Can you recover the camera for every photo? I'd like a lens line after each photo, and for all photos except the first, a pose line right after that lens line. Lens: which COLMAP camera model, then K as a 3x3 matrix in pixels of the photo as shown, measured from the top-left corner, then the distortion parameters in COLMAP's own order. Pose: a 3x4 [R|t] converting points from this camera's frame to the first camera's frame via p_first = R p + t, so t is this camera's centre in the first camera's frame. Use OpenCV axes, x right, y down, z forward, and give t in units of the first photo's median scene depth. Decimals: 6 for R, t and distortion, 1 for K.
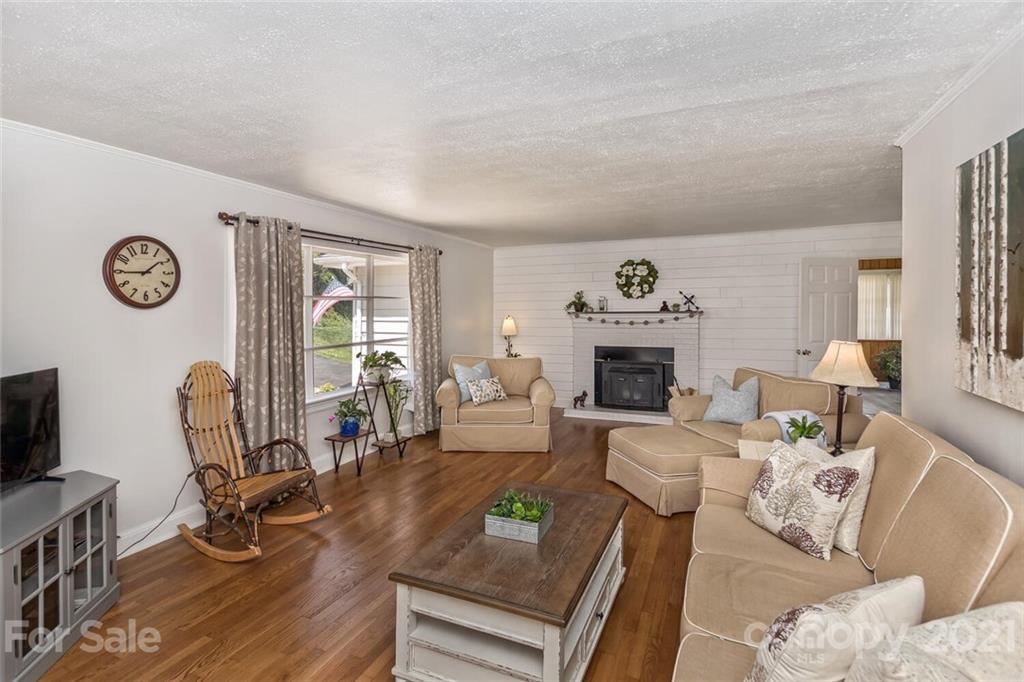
lens RADIAL K [[485.5, 0, 512.8], [0, 485.5, 313.2], [0, 0, 1]] dist [0.002818, 0.000460]
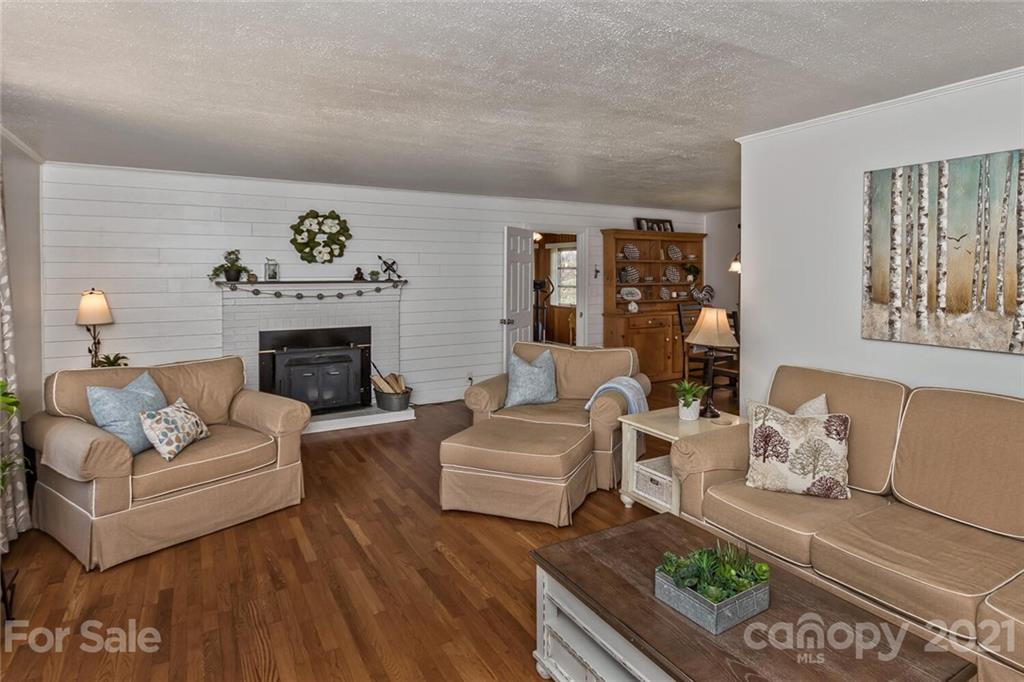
lens RADIAL K [[556.3, 0, 512.7], [0, 556.3, 291.0], [0, 0, 1]] dist [-0.003043, -0.000368]
pose [[0.586424, -0.014748, 0.809870, -0.268833], [0.002689, 0.999864, 0.016261, -0.001040], [-0.810000, -0.007358, 0.586384, 0.271537]]
